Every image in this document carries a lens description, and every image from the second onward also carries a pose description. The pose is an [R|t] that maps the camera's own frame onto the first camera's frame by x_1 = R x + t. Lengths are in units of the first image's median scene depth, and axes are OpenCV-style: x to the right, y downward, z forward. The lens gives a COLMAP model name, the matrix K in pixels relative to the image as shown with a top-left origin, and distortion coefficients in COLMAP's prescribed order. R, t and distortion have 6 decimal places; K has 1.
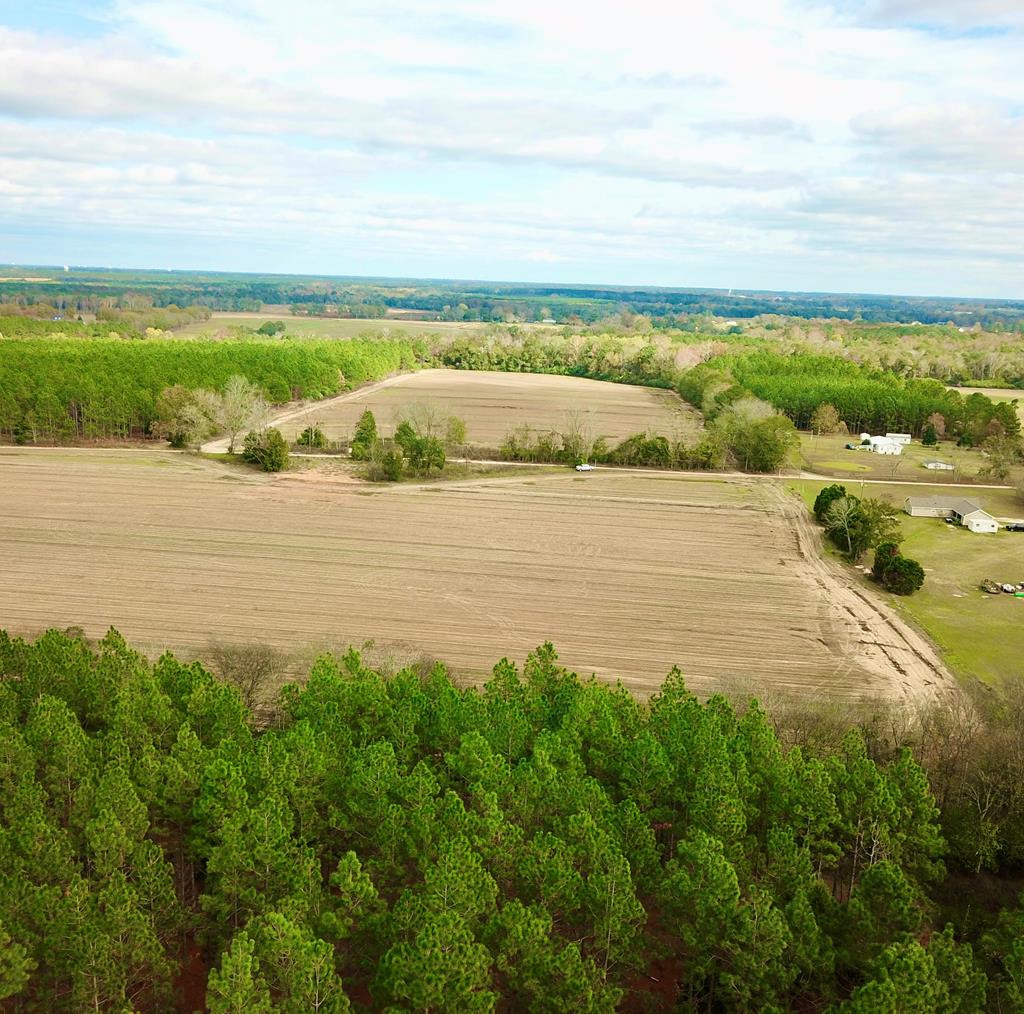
lens RADIAL K [[1182.0, 0, 512.0], [0, 1182.0, 507.0], [0, 0, 1]] dist [0.101956, -0.040831]
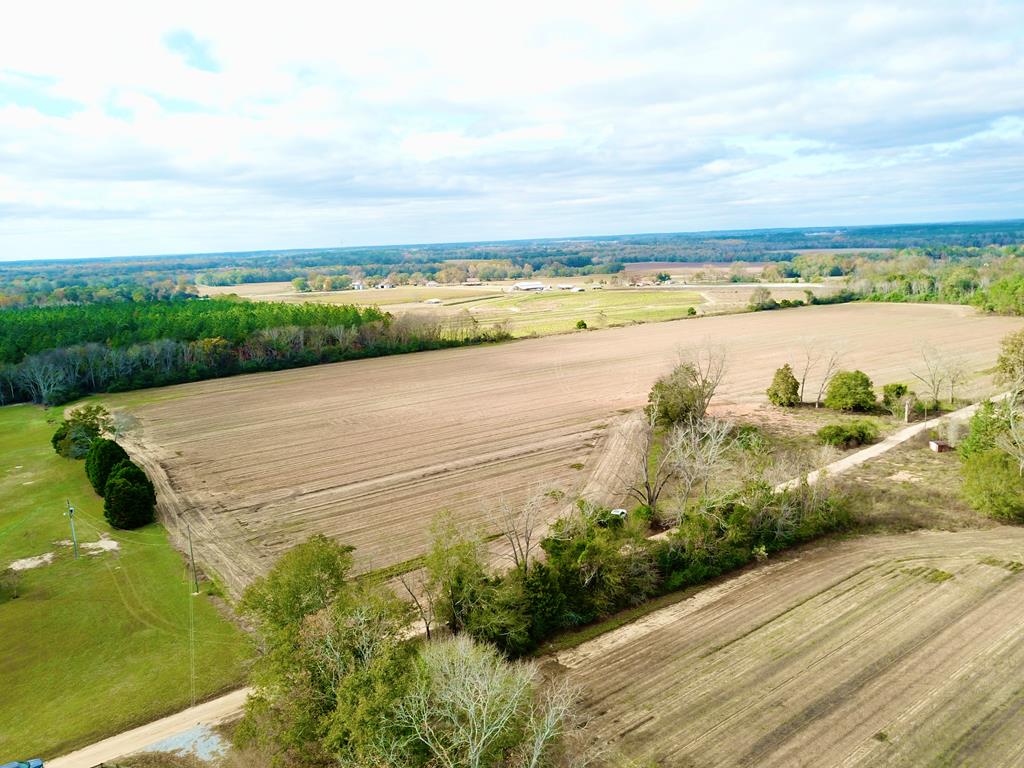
lens RADIAL K [[773.2, 0, 508.1], [0, 773.2, 400.3], [0, 0, 1]] dist [0.029981, -0.043868]
pose [[-0.767890, 0.127045, -0.627857, 0.126641], [-0.107737, 0.940560, 0.322085, -0.077211], [0.631457, 0.314969, -0.708559, 0.486289]]
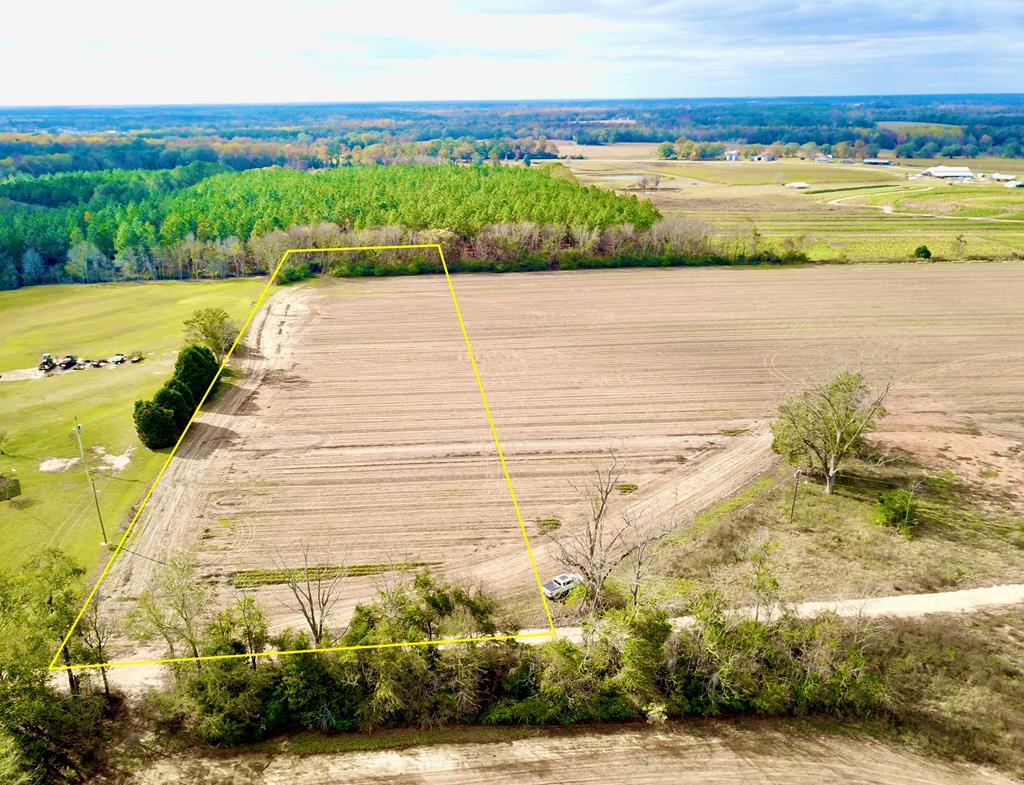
lens RADIAL K [[840.5, 0, 465.1], [0, 840.5, 436.1], [0, 0, 1]] dist [0.005338, -0.000363]
pose [[-0.986998, 0.038164, -0.156139, 0.055745], [-0.051893, 0.843729, 0.534255, -0.092712], [0.152128, 0.535410, -0.830778, 0.488966]]
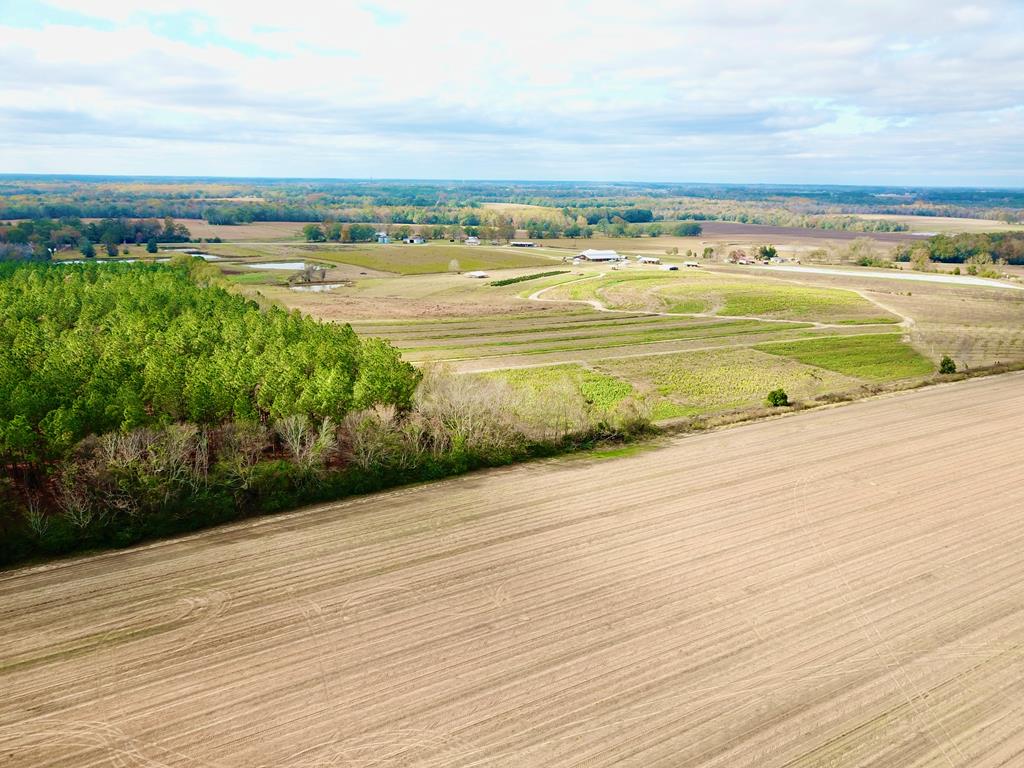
lens RADIAL K [[784.9, 0, 508.5], [0, 784.9, 387.1], [0, 0, 1]] dist [0.008973, 0.002484]
pose [[-0.795136, 0.111057, -0.596175, 0.012870], [-0.154534, 0.913527, 0.376281, -0.058194], [0.586411, 0.391324, -0.709216, 0.301373]]
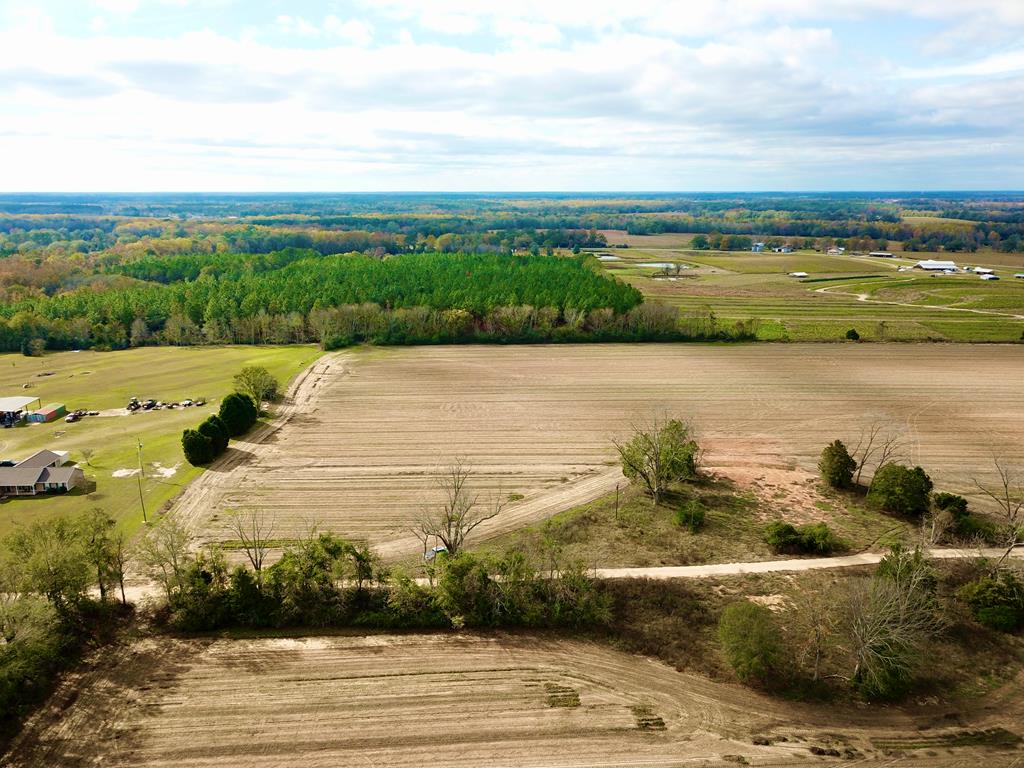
lens RADIAL K [[773.2, 0, 508.1], [0, 773.2, 400.3], [0, 0, 1]] dist [0.029981, -0.043868]
pose [[-0.993350, -0.003077, -0.115089, 0.028886], [-0.053148, 0.899011, 0.434689, -0.112628], [0.102128, 0.437915, -0.893197, 0.536236]]
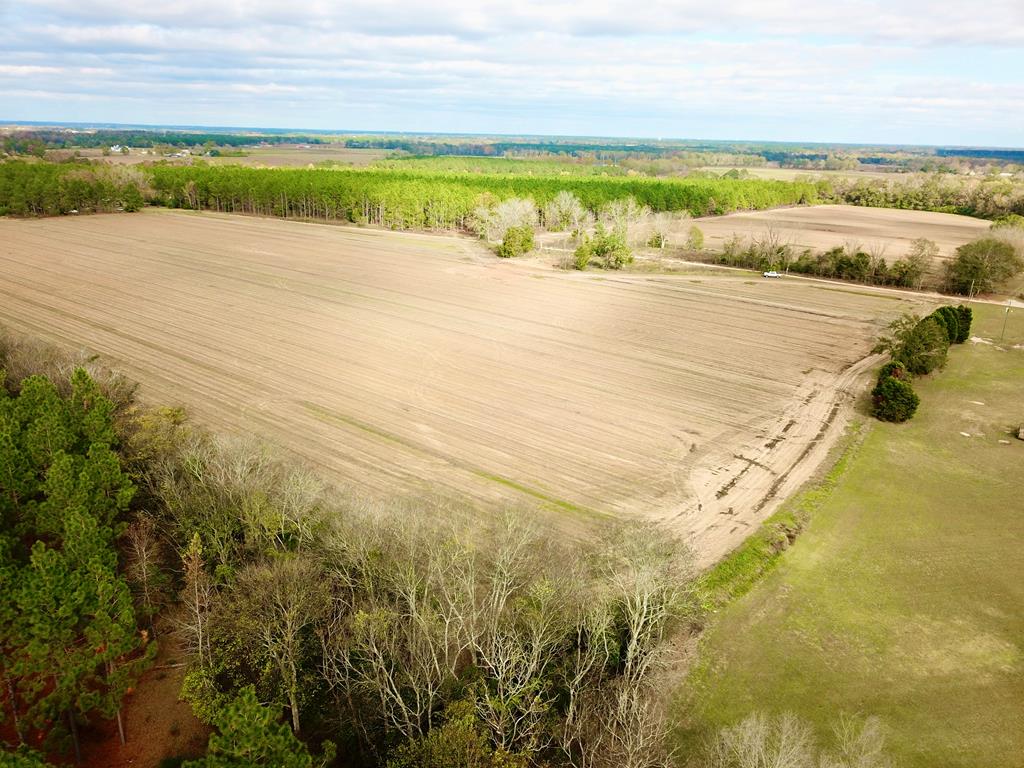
lens RADIAL K [[784.9, 0, 508.5], [0, 784.9, 387.1], [0, 0, 1]] dist [0.008973, 0.002484]
pose [[0.843980, 0.153880, -0.513828, 0.101481], [-0.099247, 0.986224, 0.132335, -0.000587], [0.527113, -0.060692, 0.847625, 0.090380]]
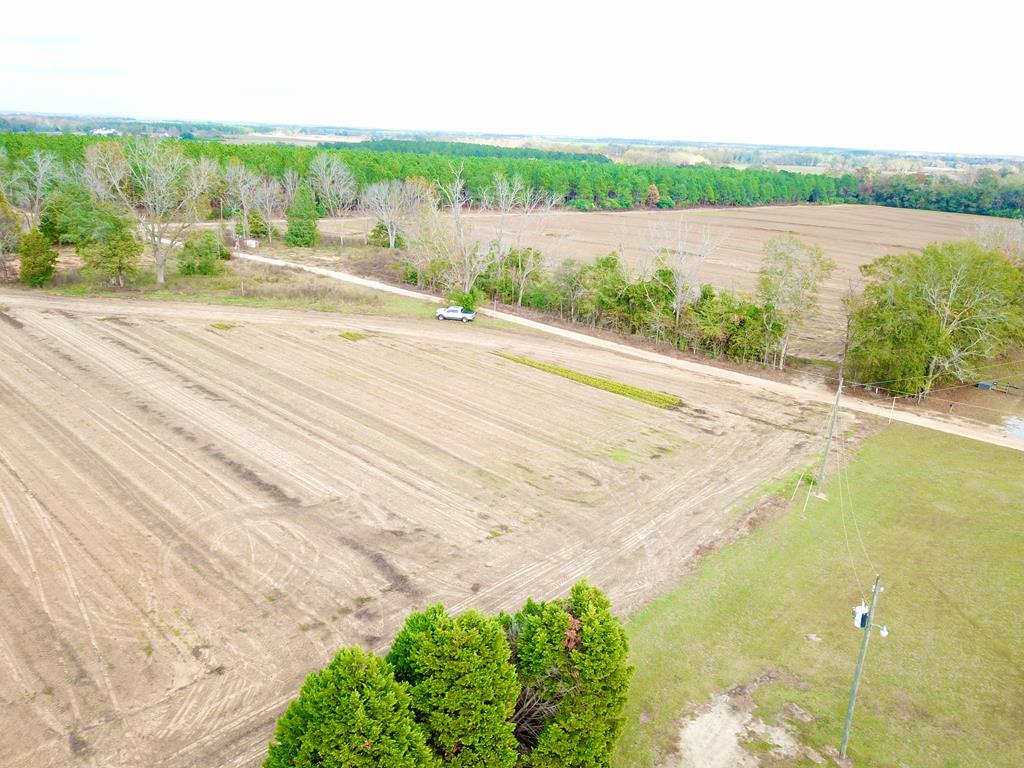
lens RADIAL K [[773.2, 0, 508.1], [0, 773.2, 400.3], [0, 0, 1]] dist [0.029981, -0.043868]
pose [[0.790347, 0.195488, -0.580635, 0.108447], [-0.128428, 0.979535, 0.154977, -0.020260], [0.599048, -0.047916, 0.799278, 0.307088]]
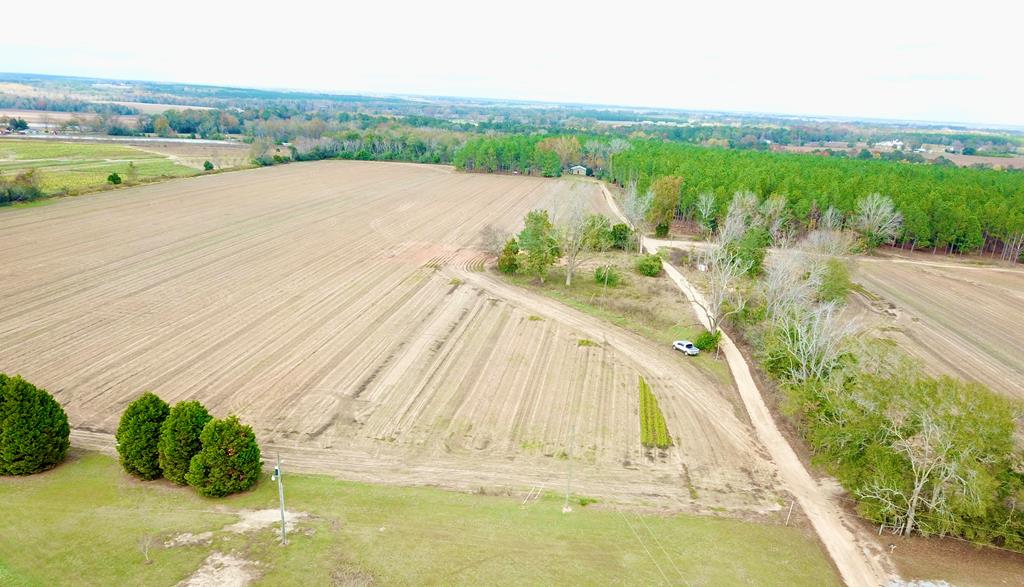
lens RADIAL K [[820.0, 0, 524.2], [0, 820.0, 293.8], [0, 0, 1]] dist [-0.011005, -0.002556]
pose [[-0.013246, 0.196967, -0.980321, 0.184816], [-0.241176, 0.950832, 0.194301, -0.047823], [0.970391, 0.239004, 0.034909, 0.364702]]
